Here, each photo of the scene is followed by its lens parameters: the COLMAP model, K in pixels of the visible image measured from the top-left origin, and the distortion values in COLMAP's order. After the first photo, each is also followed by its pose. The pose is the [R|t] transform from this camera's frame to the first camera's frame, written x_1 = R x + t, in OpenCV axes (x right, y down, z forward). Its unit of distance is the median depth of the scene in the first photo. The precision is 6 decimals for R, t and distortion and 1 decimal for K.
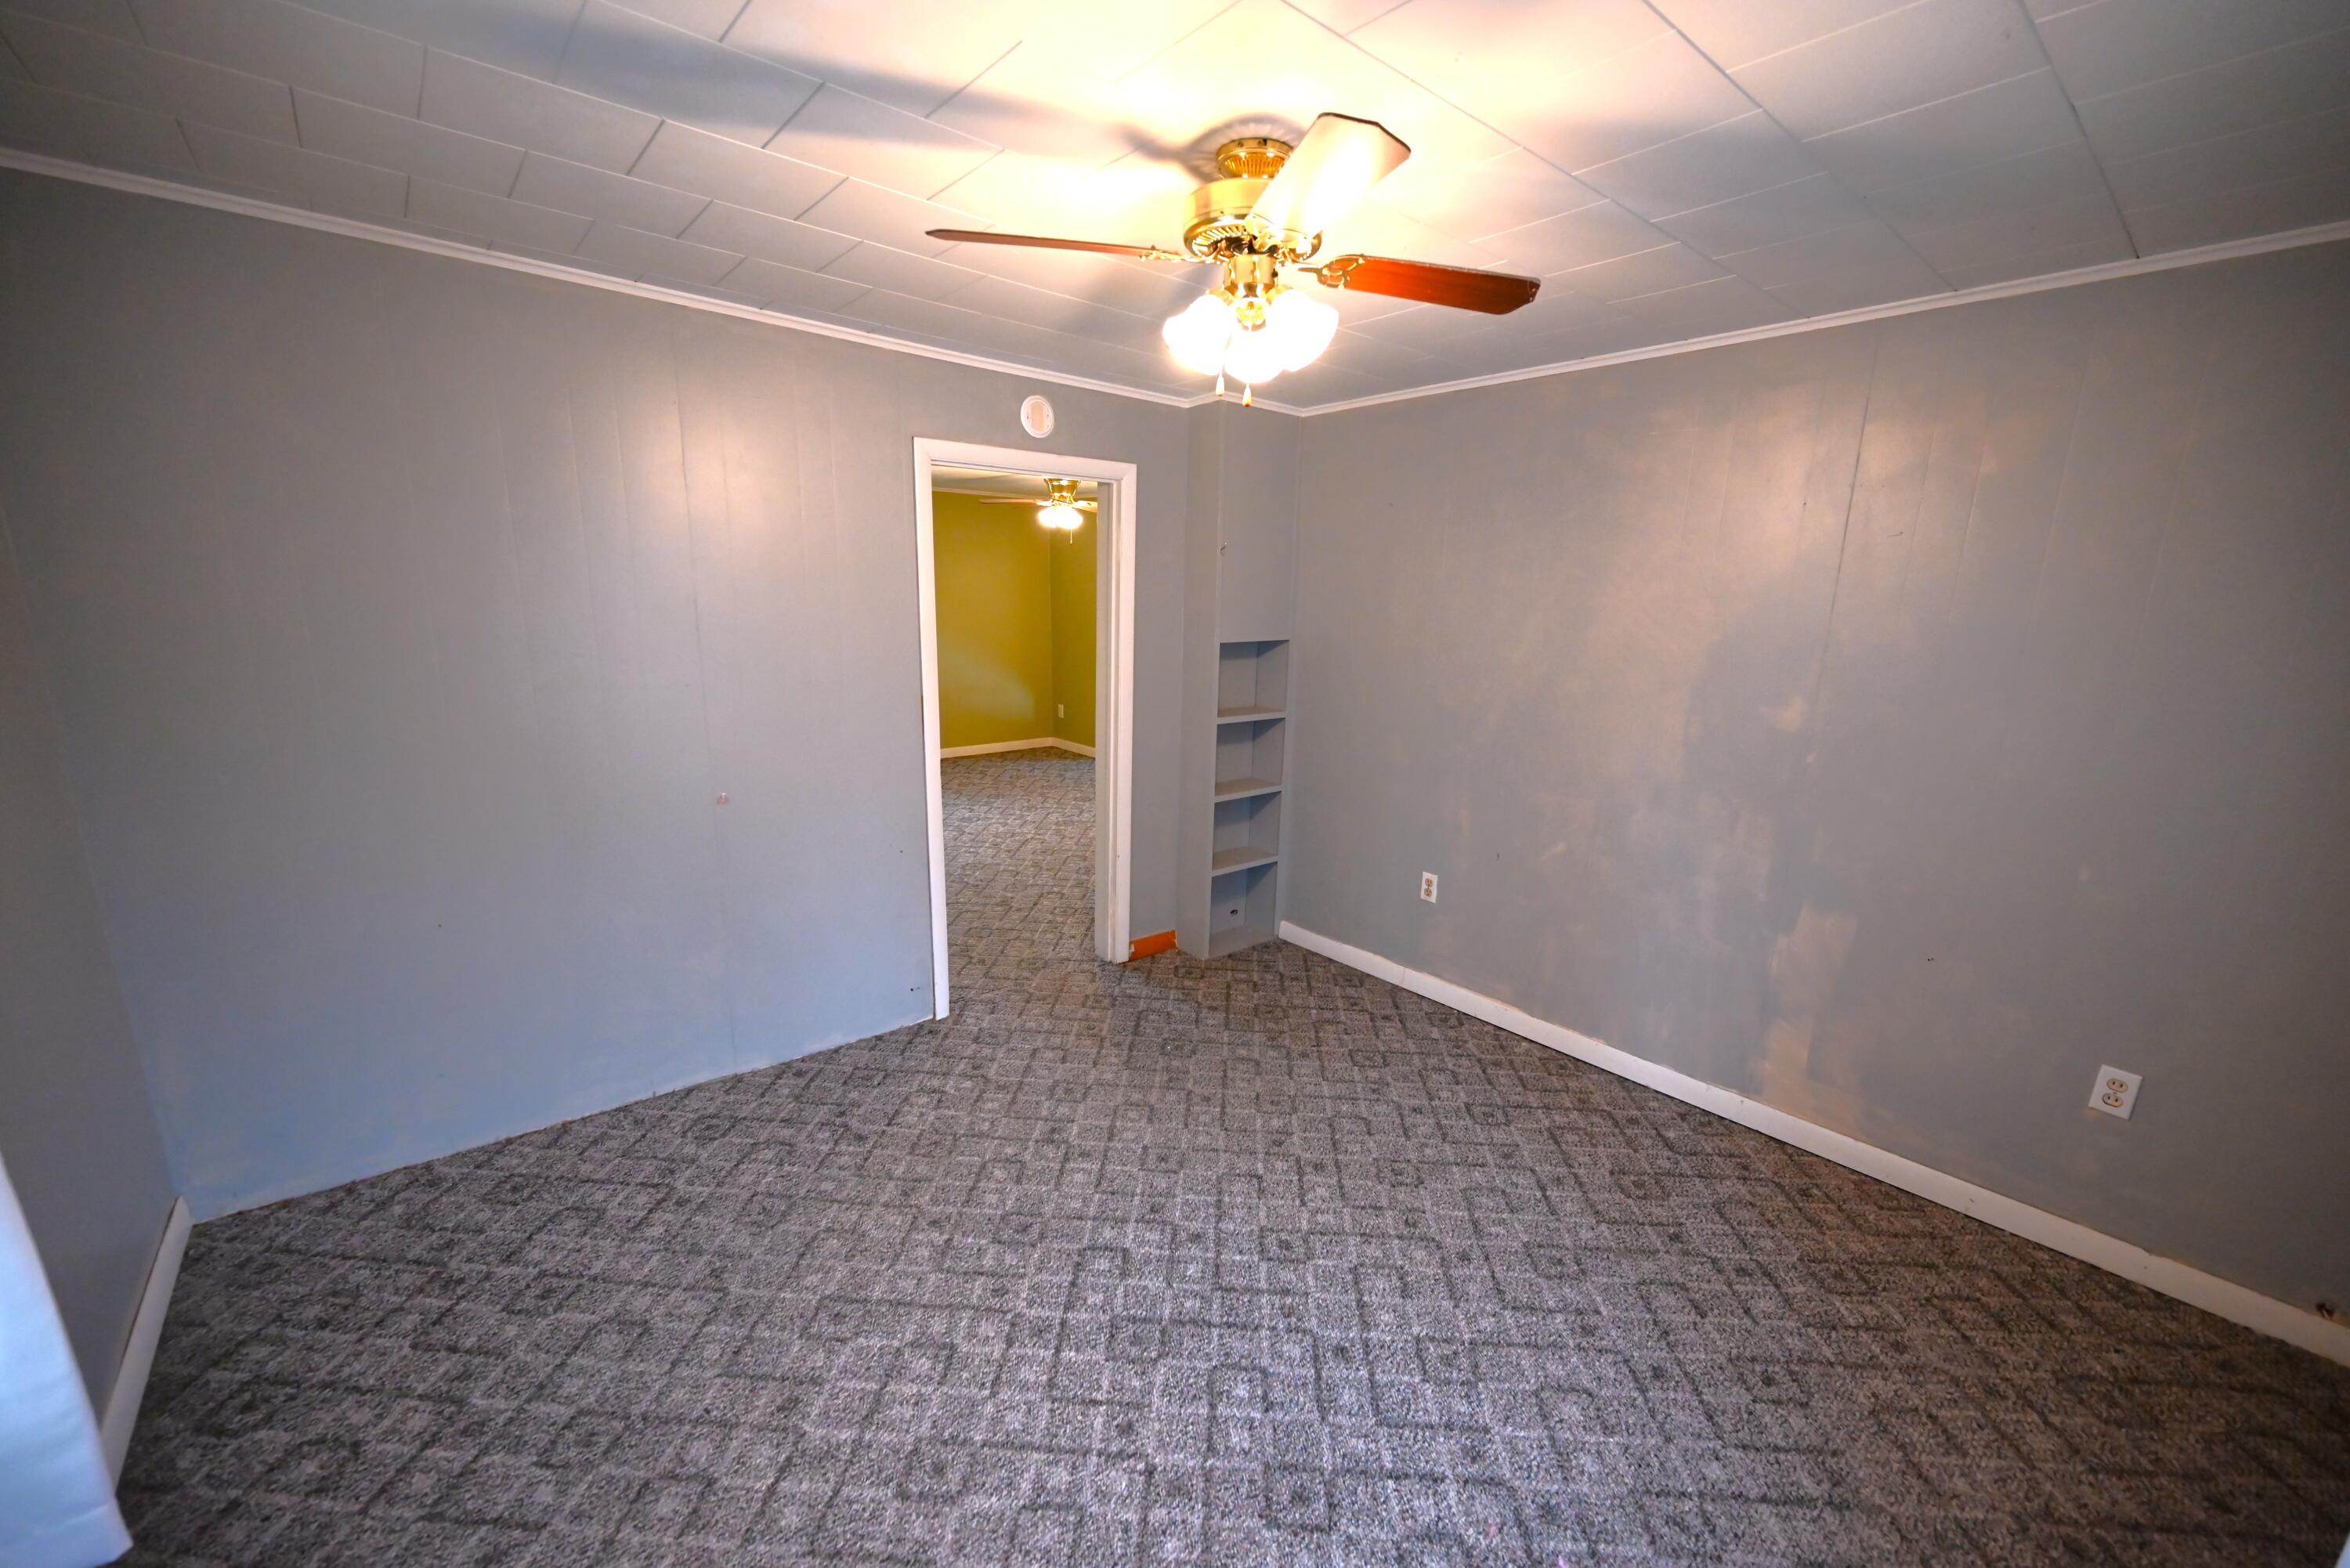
lens RADIAL K [[918.4, 0, 1180.4], [0, 918.4, 783.1], [0, 0, 1]] dist [-0.000920, -0.000273]
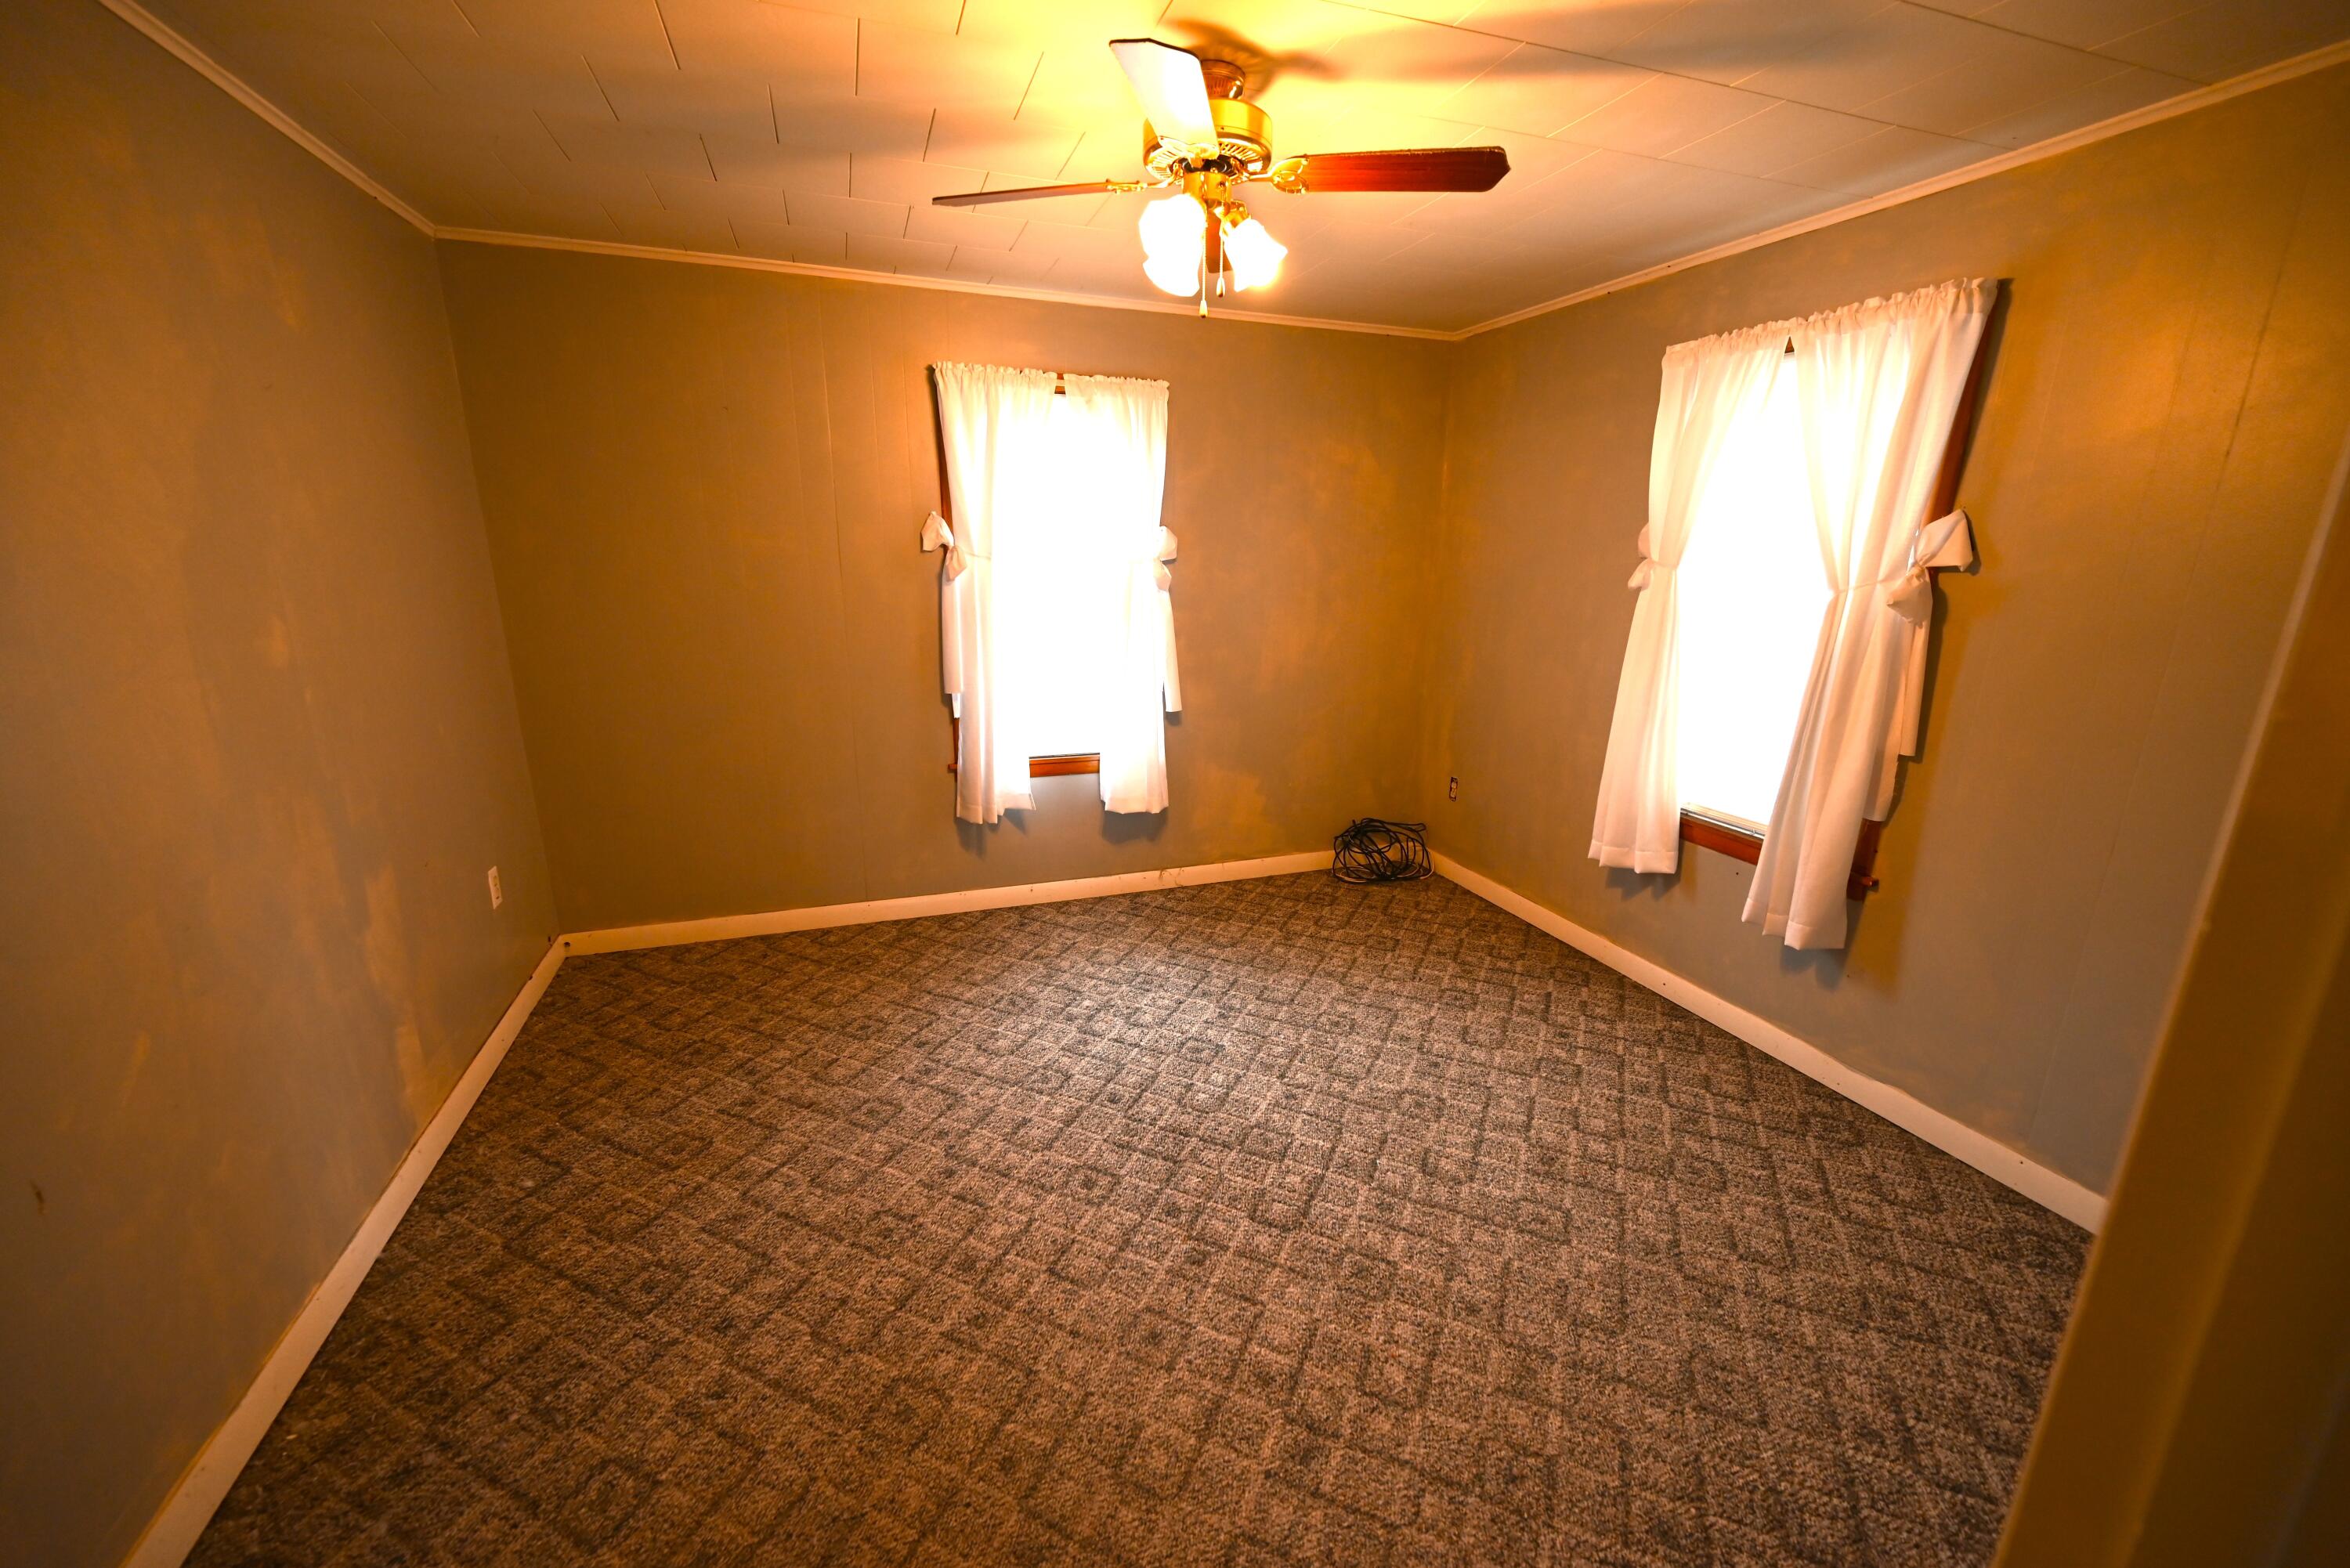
lens RADIAL K [[918.4, 0, 1180.4], [0, 918.4, 783.1], [0, 0, 1]] dist [-0.000920, -0.000273]
pose [[-0.935606, -0.121905, 0.331332, -0.257048], [0.043584, 0.891434, 0.451050, -0.318664], [-0.350346, 0.436445, -0.828718, 1.666118]]
